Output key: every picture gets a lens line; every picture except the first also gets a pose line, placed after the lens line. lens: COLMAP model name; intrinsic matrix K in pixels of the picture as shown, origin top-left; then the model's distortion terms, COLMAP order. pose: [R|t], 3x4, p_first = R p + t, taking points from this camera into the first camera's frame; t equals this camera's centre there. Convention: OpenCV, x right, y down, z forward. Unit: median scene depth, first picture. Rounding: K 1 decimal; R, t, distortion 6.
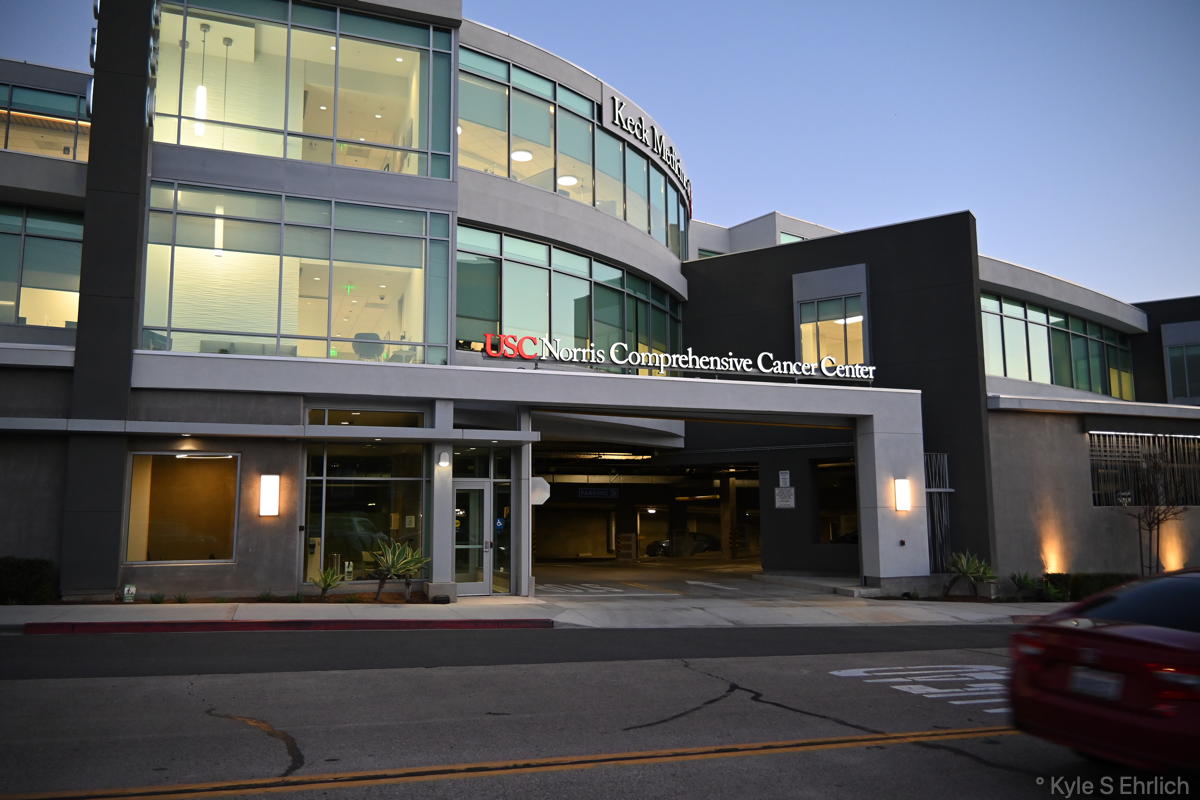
lens RADIAL K [[902.0, 0, 600.9], [0, 902.0, 400.7], [0, 0, 1]] dist [0.010477, -0.016068]
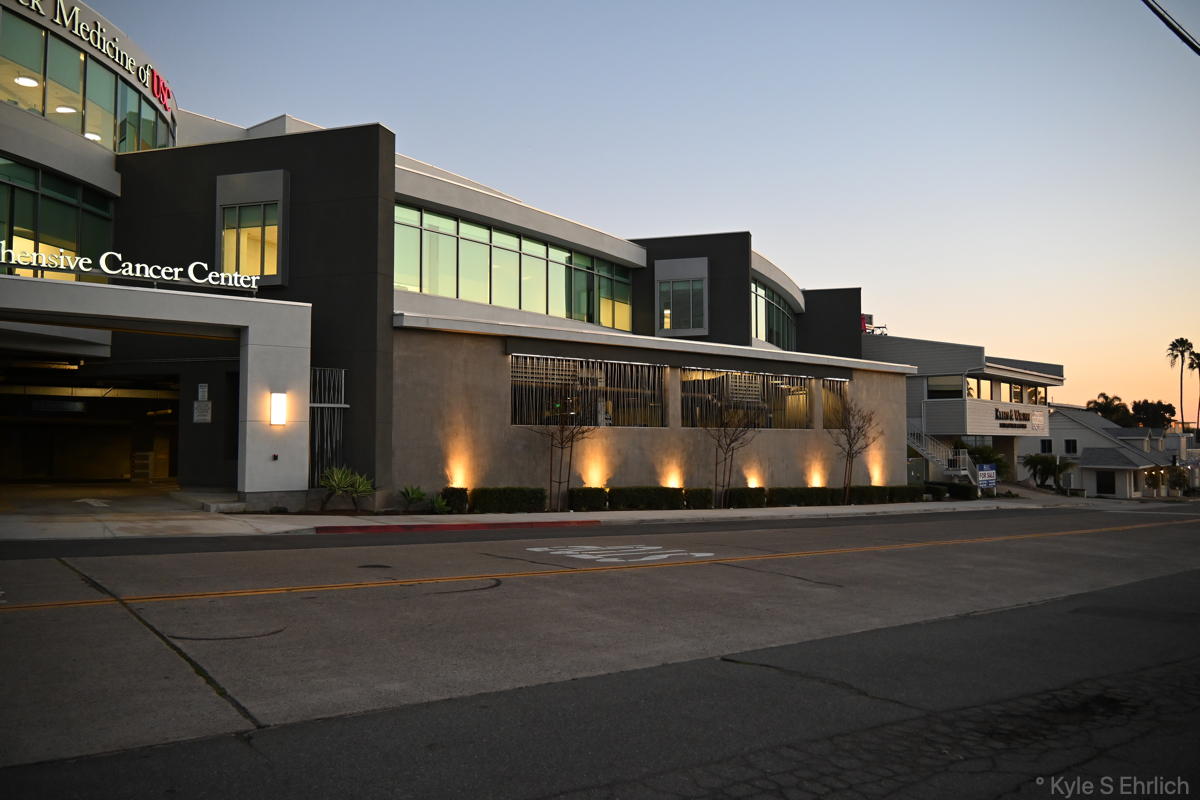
lens RADIAL K [[901.8, 0, 601.3], [0, 901.8, 398.6], [0, 0, 1]] dist [0.009014, -0.012257]
pose [[0.961113, 0.021560, 0.275314, 0.410226], [-0.043022, 0.996465, 0.072155, 0.007460], [-0.272785, -0.081194, 0.958643, -0.035648]]
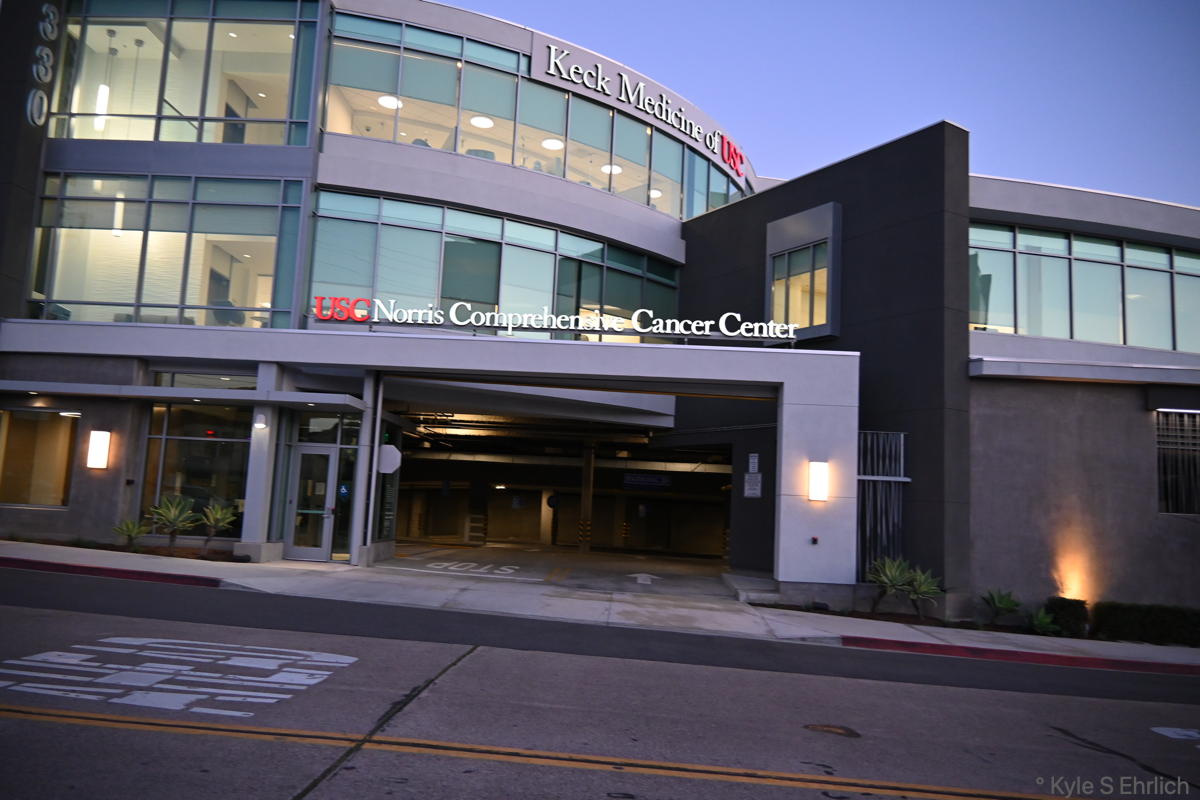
lens RADIAL K [[902.0, 0, 600.9], [0, 902.0, 400.7], [0, 0, 1]] dist [0.010477, -0.016068]
pose [[0.918743, 0.002383, -0.394848, 0.484041], [-0.004296, 0.999983, -0.003962, 0.037467], [0.394832, 0.005336, 0.918738, 0.188123]]
